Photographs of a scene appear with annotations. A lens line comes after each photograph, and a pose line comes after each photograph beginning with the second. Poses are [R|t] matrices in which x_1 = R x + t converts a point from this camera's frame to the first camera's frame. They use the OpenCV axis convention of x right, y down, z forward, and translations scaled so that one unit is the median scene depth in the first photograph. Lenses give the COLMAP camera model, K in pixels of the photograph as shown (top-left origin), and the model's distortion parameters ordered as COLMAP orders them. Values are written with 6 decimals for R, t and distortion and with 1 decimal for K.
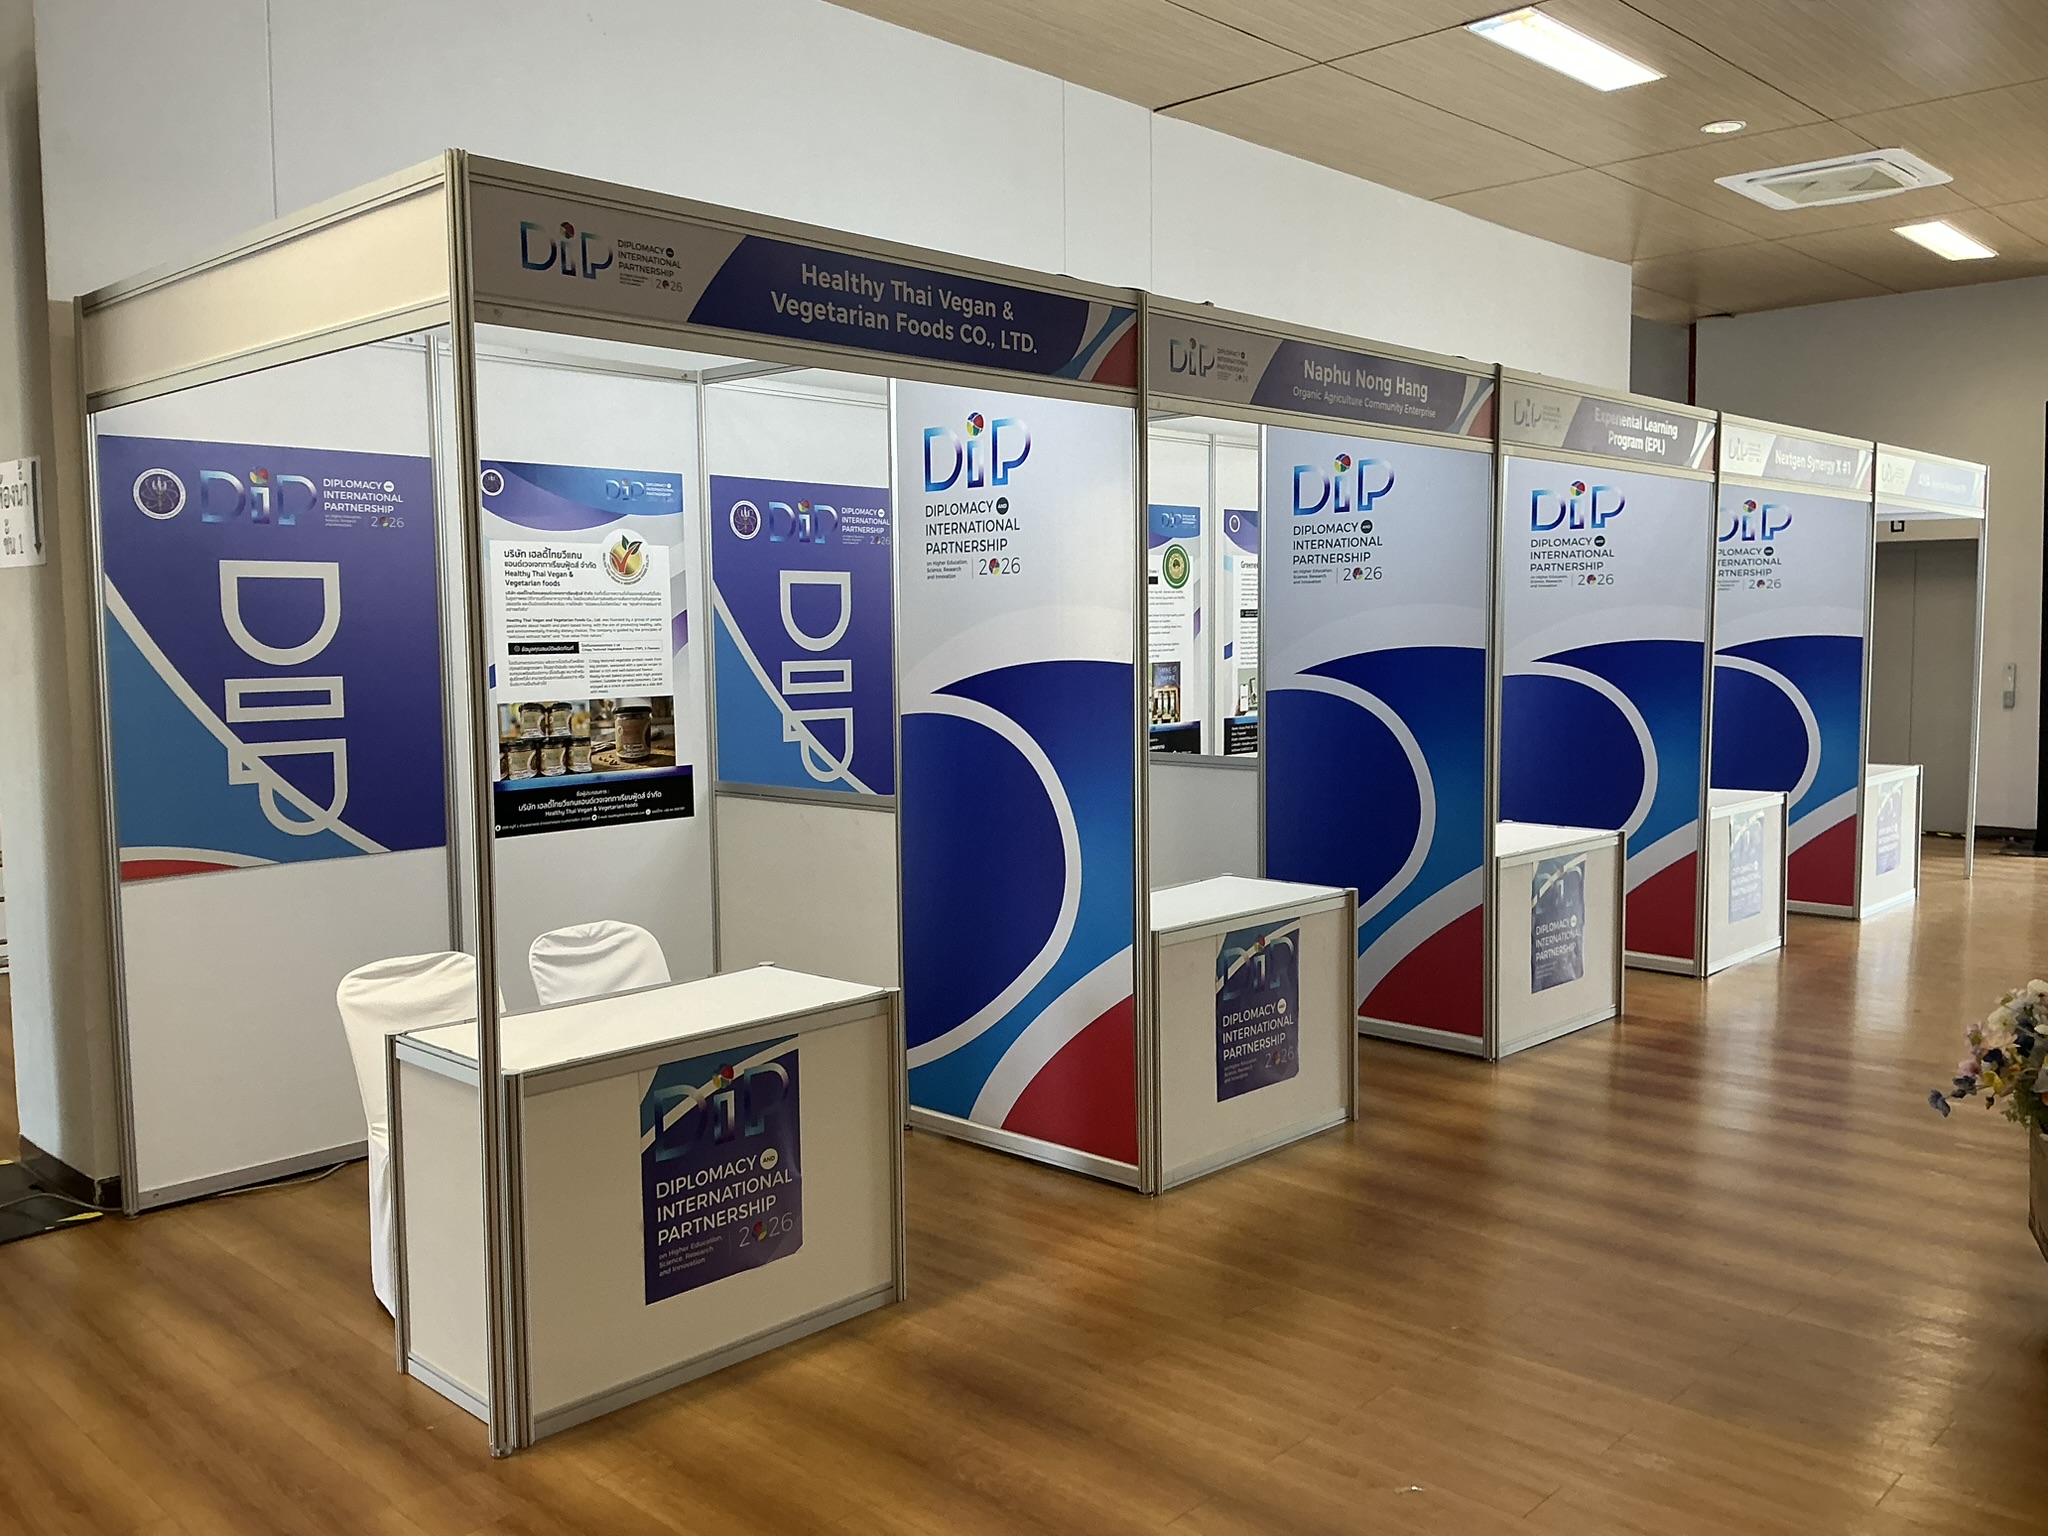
lens RADIAL K [[1702.0, 0, 1020.5], [0, 1702.0, 773.7], [0, 0, 1]] dist [0.156079, -0.334247]
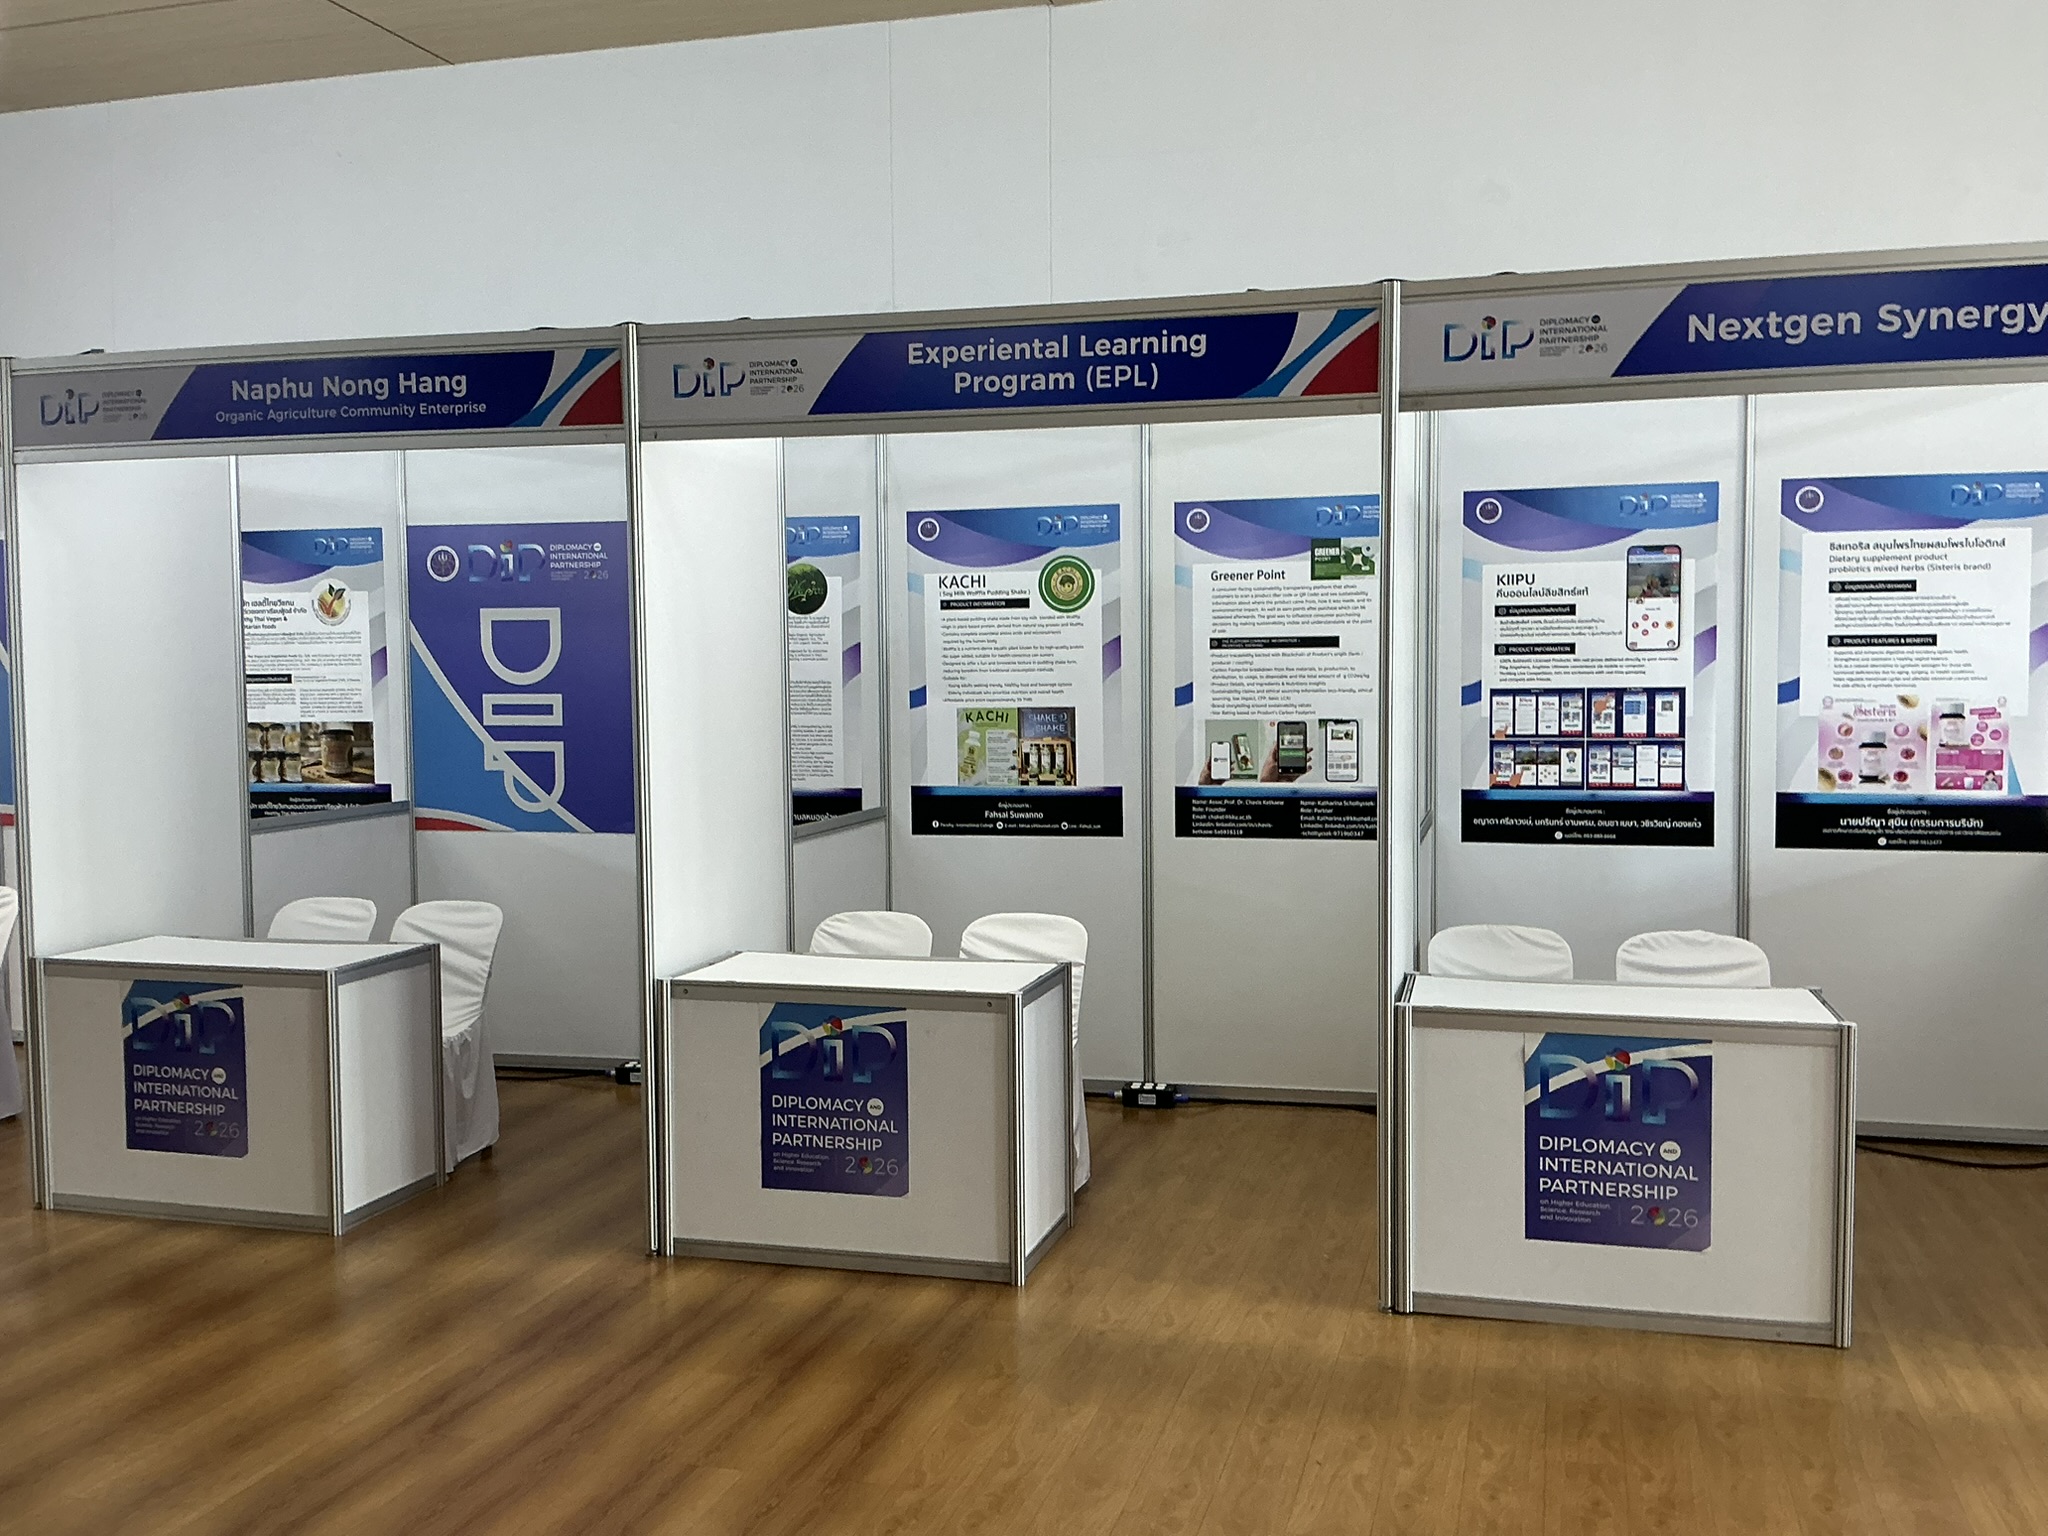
lens RADIAL K [[1876.7, 0, 1024.0], [0, 1876.7, 768.0], [0, 0, 1]] dist [0.144590, -0.326696]
pose [[0.475694, 0.057179, -0.877750, 1.147189], [-0.072525, 0.997037, 0.025646, -0.081068], [0.876616, 0.051459, 0.478432, 0.800593]]
